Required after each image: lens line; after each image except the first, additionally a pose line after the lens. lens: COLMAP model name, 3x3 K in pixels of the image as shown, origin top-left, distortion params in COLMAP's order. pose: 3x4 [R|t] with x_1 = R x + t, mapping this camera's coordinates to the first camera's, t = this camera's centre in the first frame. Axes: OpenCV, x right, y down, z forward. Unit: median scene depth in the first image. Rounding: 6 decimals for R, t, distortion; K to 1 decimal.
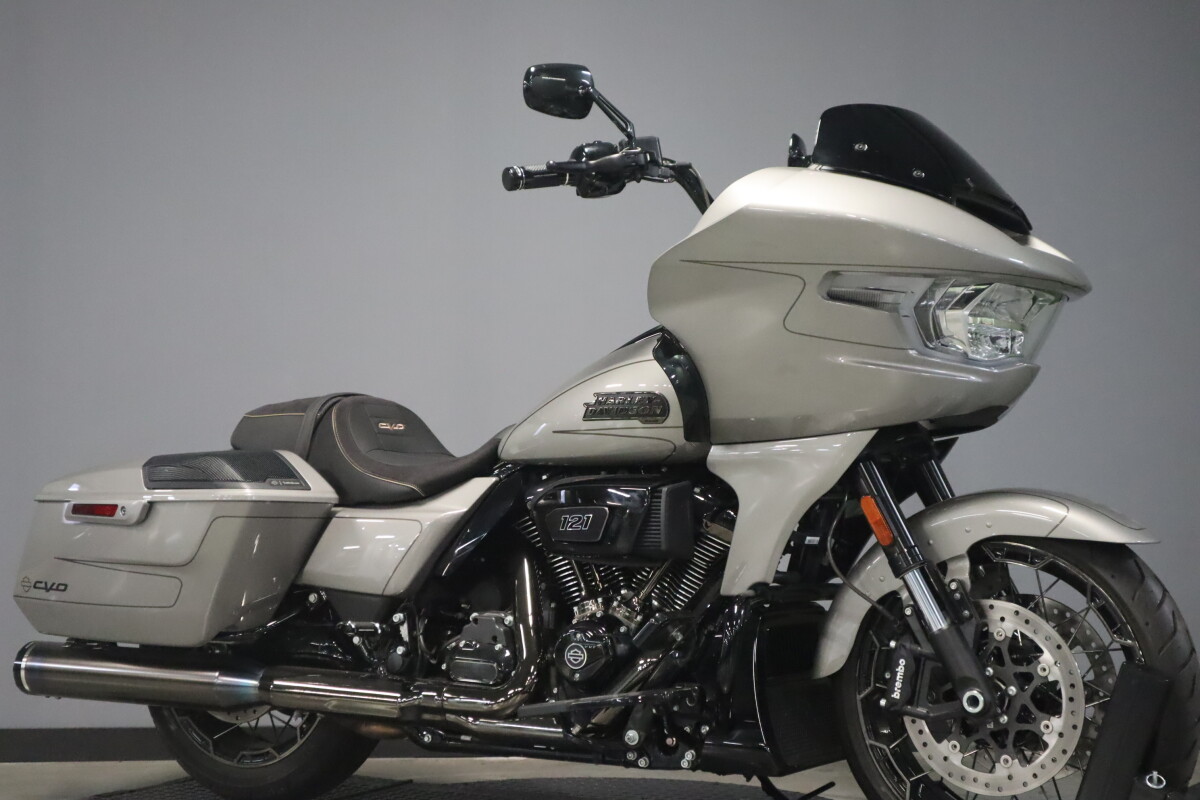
lens RADIAL K [[1892.0, 0, 602.7], [0, 1892.0, 398.2], [0, 0, 1]] dist [0.005981, 0.000000]
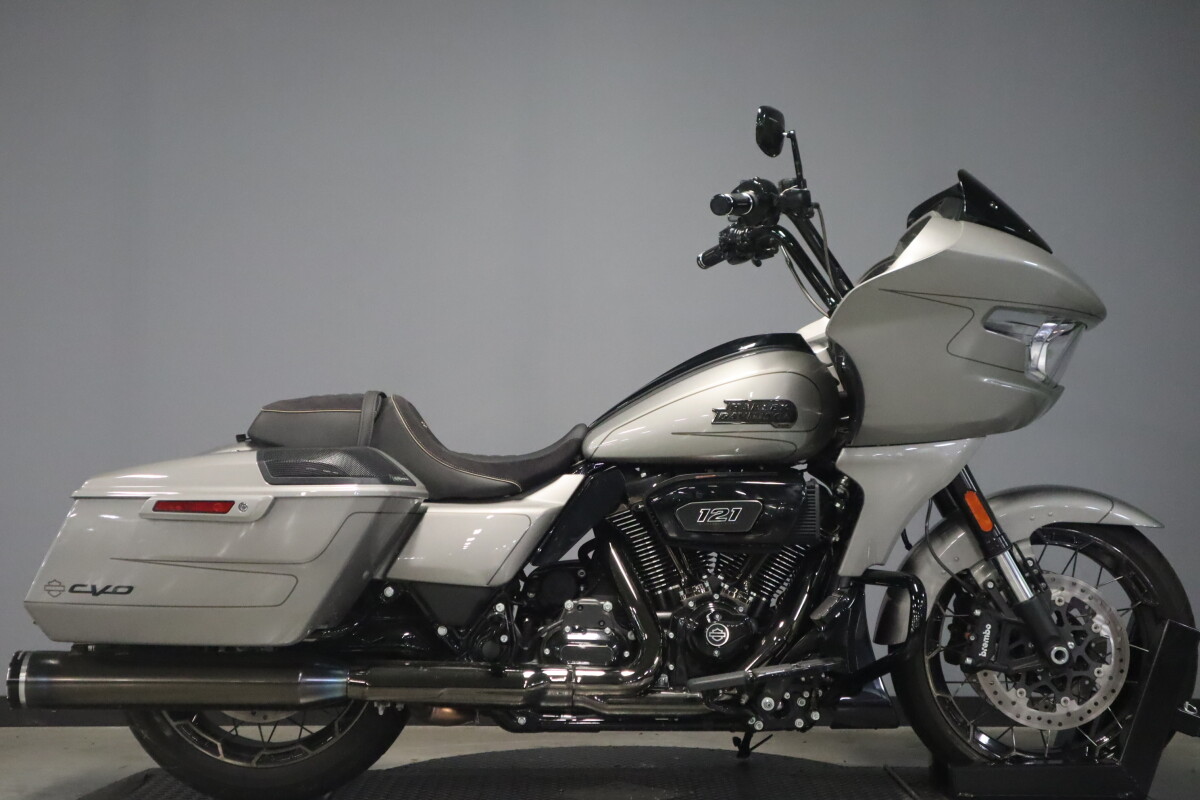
lens RADIAL K [[1634.1, 0, 592.0], [0, 1634.1, 400.6], [0, 0, 1]] dist [0.032069, 0.000000]
pose [[0.851217, 0.028140, 0.524060, -0.591186], [-0.026313, 0.999594, -0.010936, 0.010728], [-0.524154, -0.004480, 0.851611, 0.219468]]
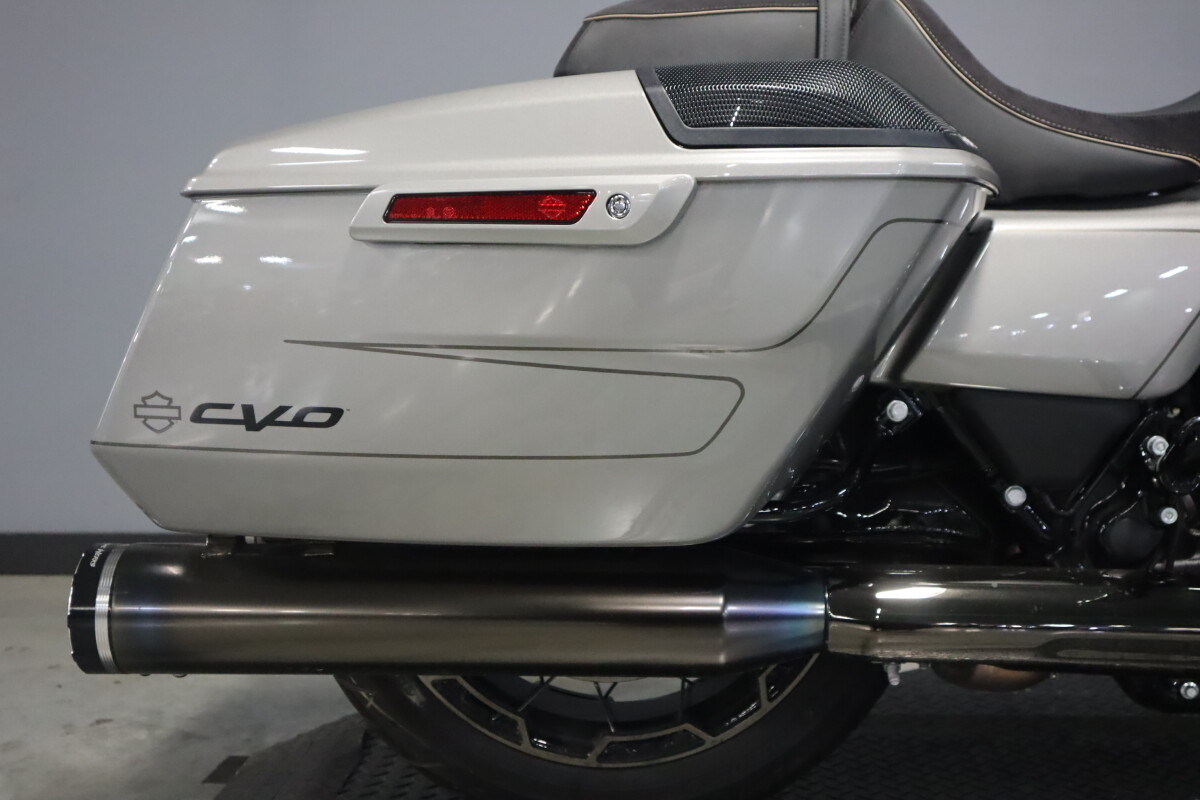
lens RADIAL K [[1436.5, 0, 595.7], [0, 1436.5, 388.5], [0, 0, 1]] dist [0.047761, 0.000000]
pose [[0.884096, -0.046544, 0.464981, -0.426317], [-0.012121, 0.992409, 0.122385, 0.066287], [-0.467148, -0.113836, 0.876821, 0.825080]]
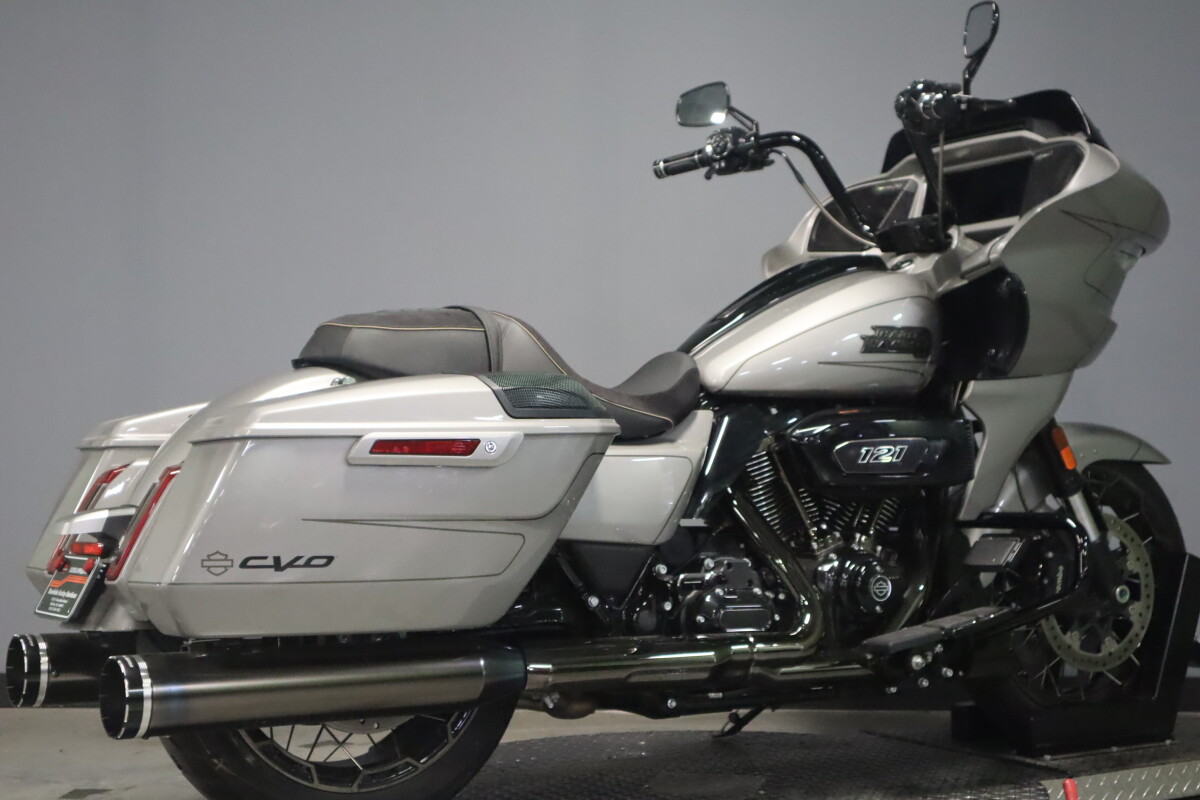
lens RADIAL K [[1909.3, 0, 606.1], [0, 1909.3, 395.0], [0, 0, 1]] dist [0.005246, 0.000000]
pose [[0.449573, 0.023527, 0.892934, -0.987933], [-0.030925, 0.999464, -0.010764, 0.050066], [-0.892708, -0.022775, 0.450060, 0.683862]]
